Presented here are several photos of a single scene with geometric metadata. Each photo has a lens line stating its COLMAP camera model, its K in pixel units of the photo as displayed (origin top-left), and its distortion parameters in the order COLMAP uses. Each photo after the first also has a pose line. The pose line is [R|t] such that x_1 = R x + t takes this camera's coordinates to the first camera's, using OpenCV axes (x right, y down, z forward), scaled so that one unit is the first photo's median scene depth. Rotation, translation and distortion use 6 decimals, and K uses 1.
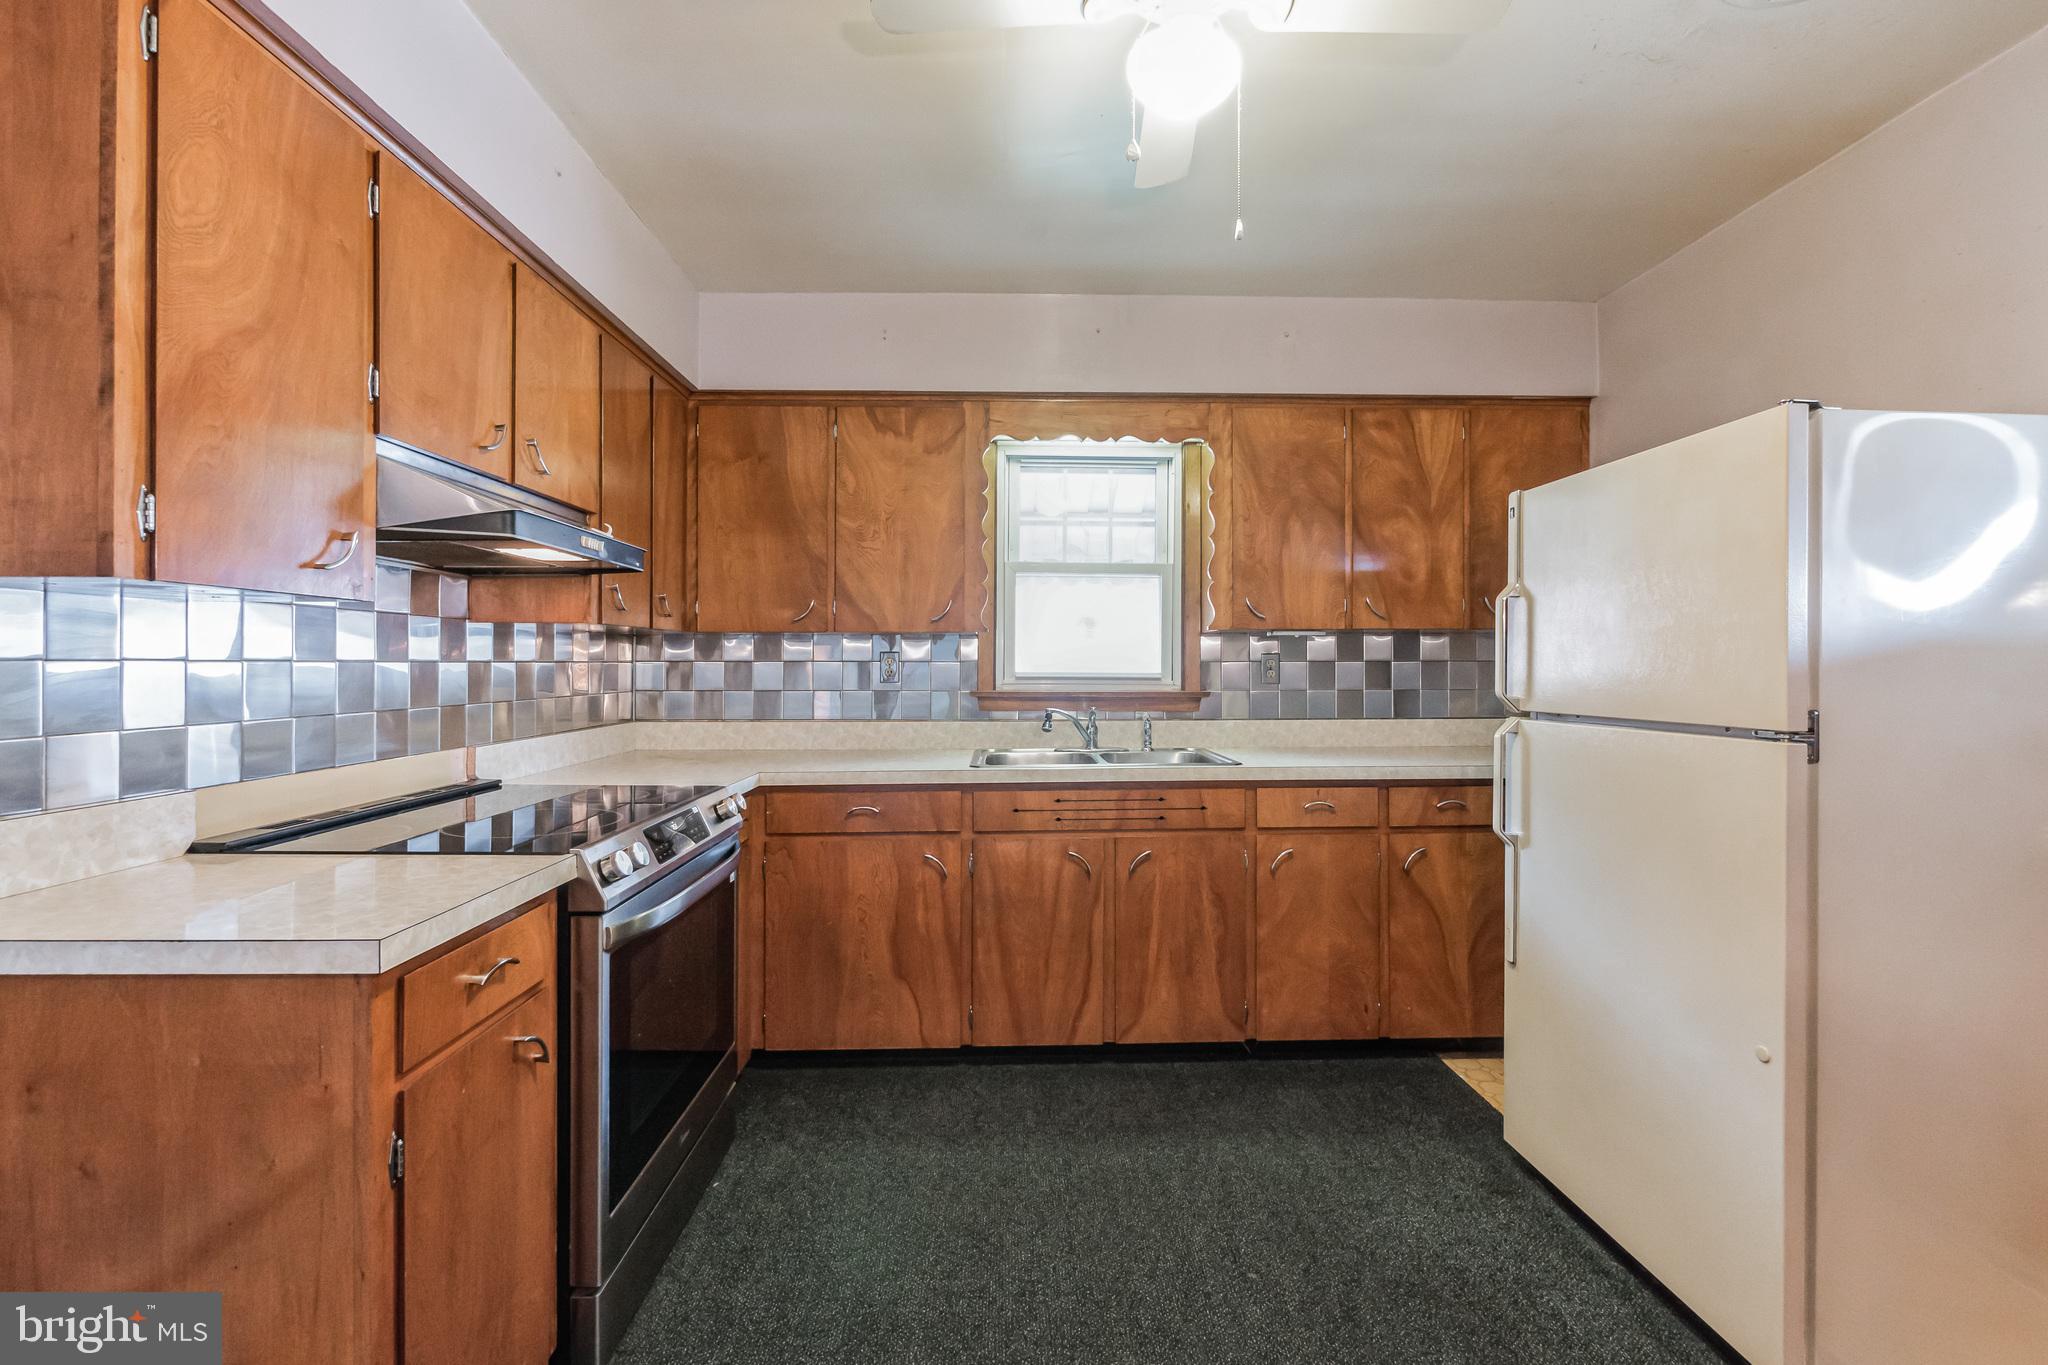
lens RADIAL K [[873.2, 0, 1030.3], [0, 873.2, 670.2], [0, 0, 1]] dist [-0.006630, 0.000758]
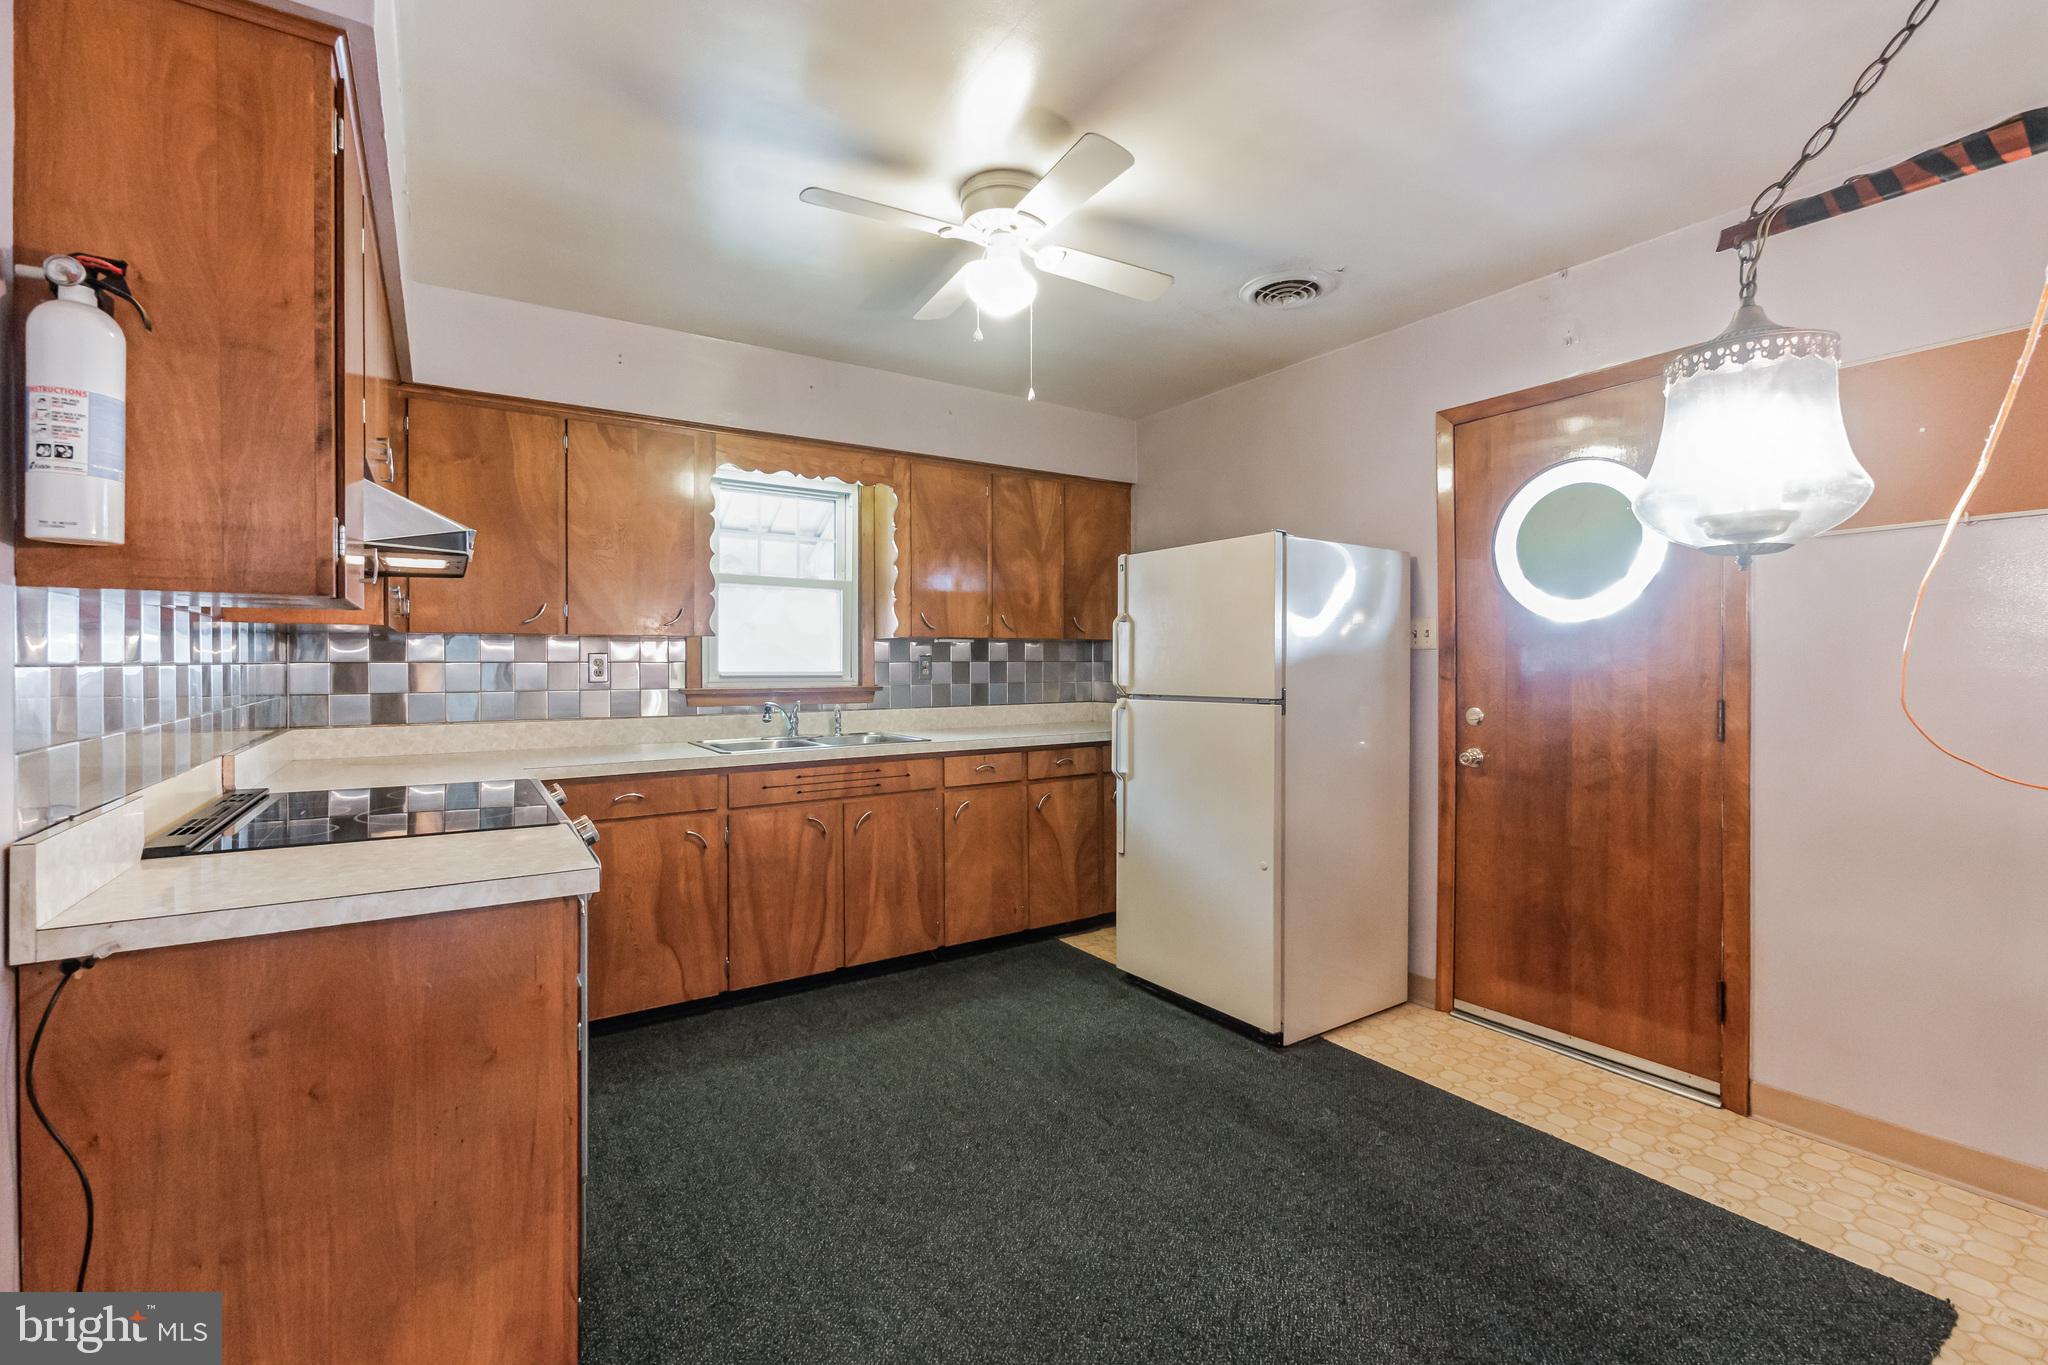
lens RADIAL K [[881.4, 0, 1024.0], [0, 881.4, 682.5], [0, 0, 1]] dist [-0.003970, 0.000157]
pose [[0.850030, -0.012929, 0.526575, -0.345177], [0.004518, 0.999841, 0.017256, -0.002021], [-0.526715, -0.012289, 0.849953, -0.206249]]
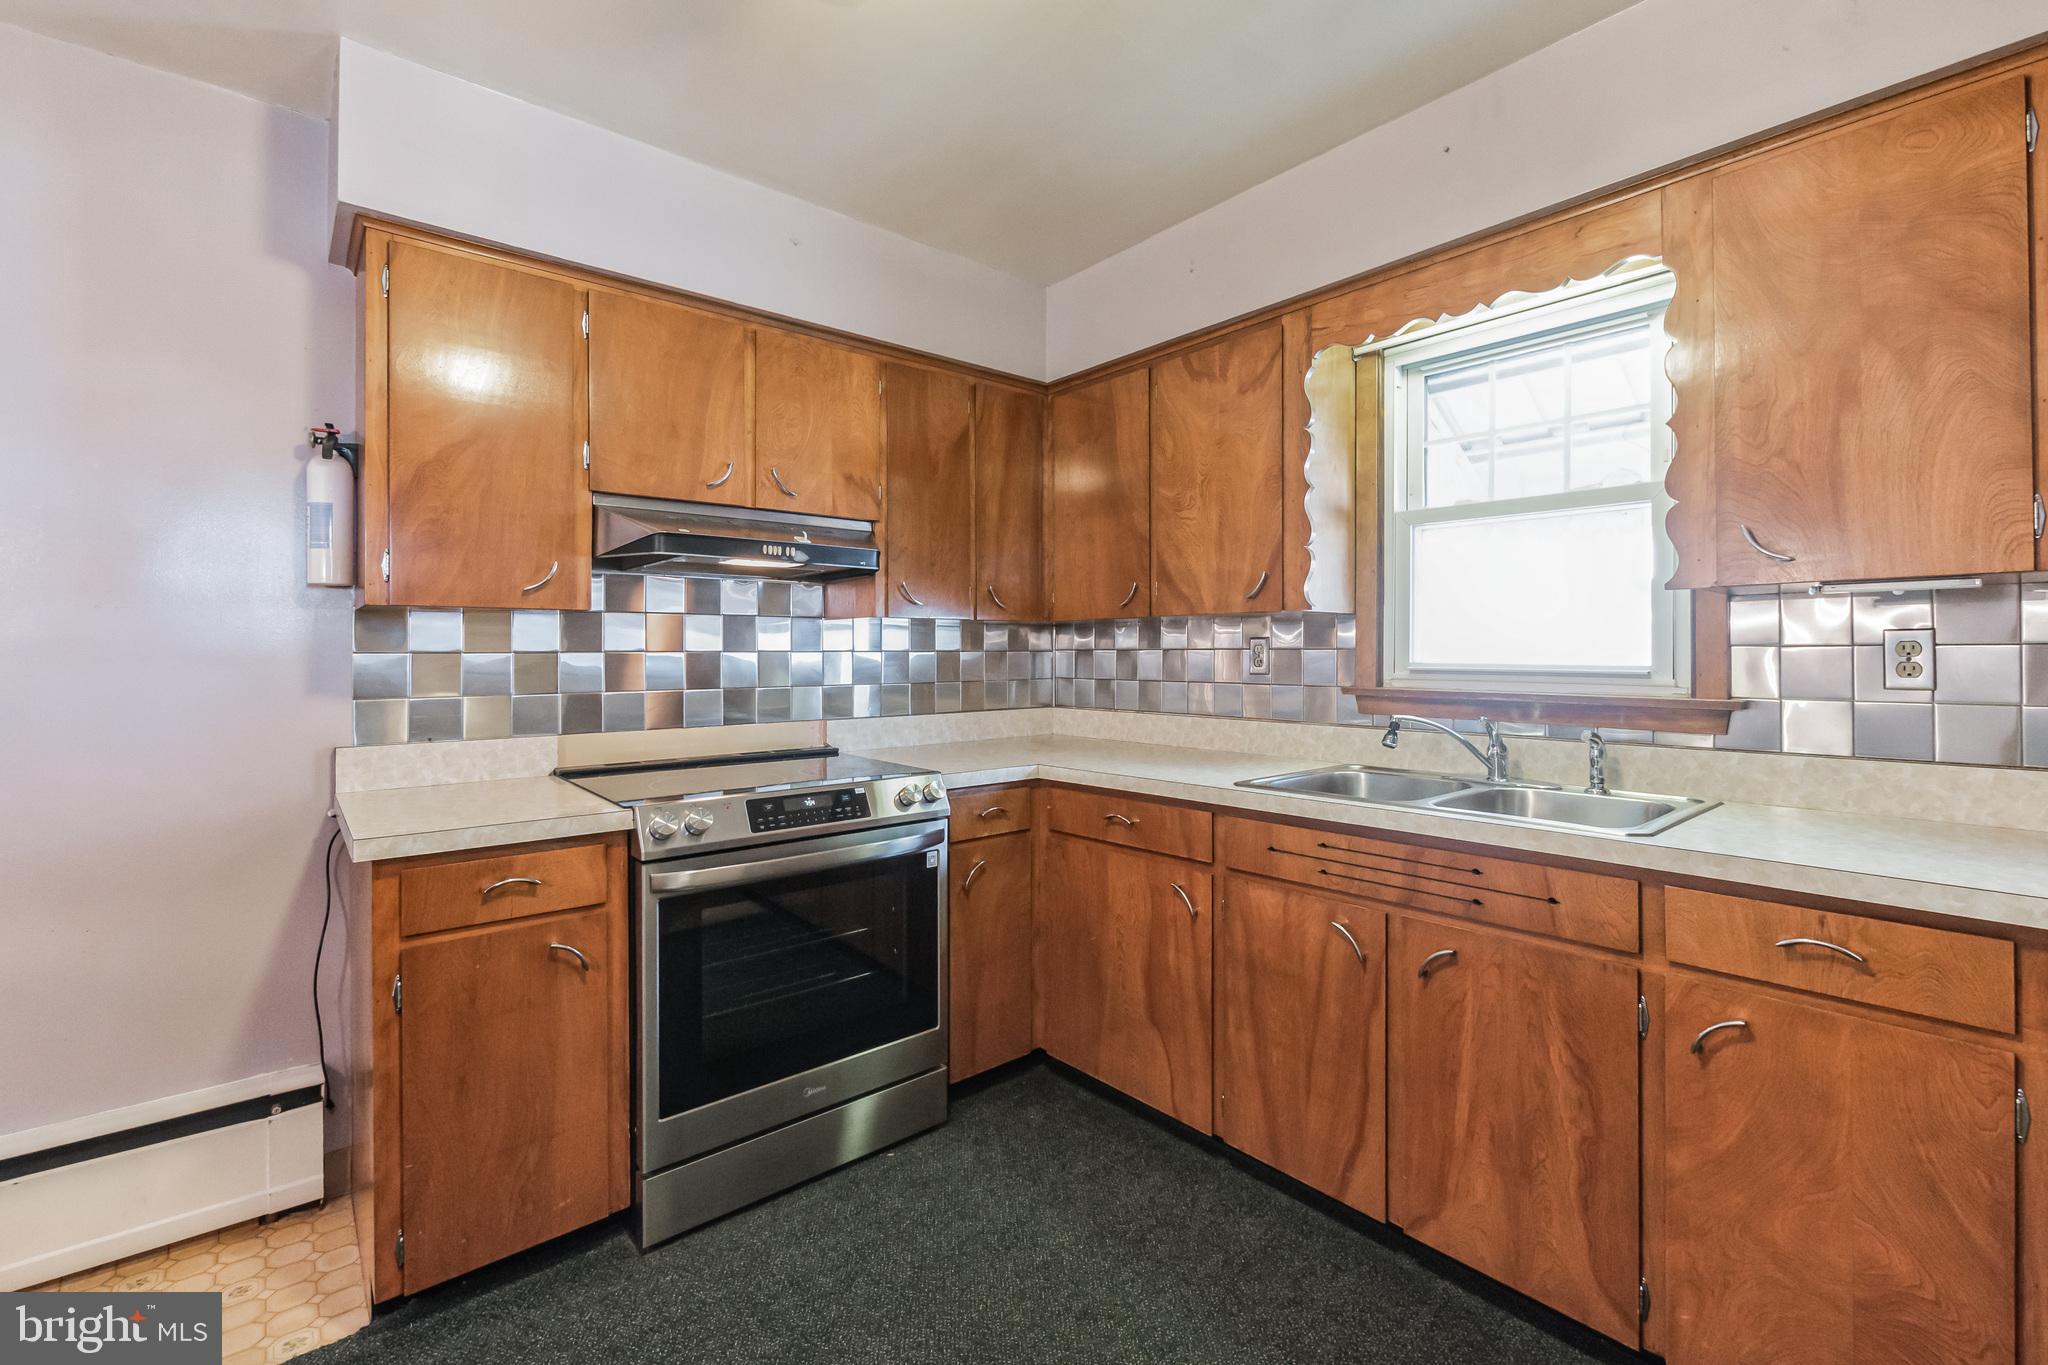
lens RADIAL K [[886.6, 0, 1022.5], [0, 886.6, 650.0], [0, 0, 1]] dist [-0.001720, 0.000424]
pose [[0.623176, -0.003748, -0.782073, 0.440416], [-0.002234, 0.999976, -0.006572, -0.003587], [0.782078, 0.005843, 0.623153, 0.359913]]
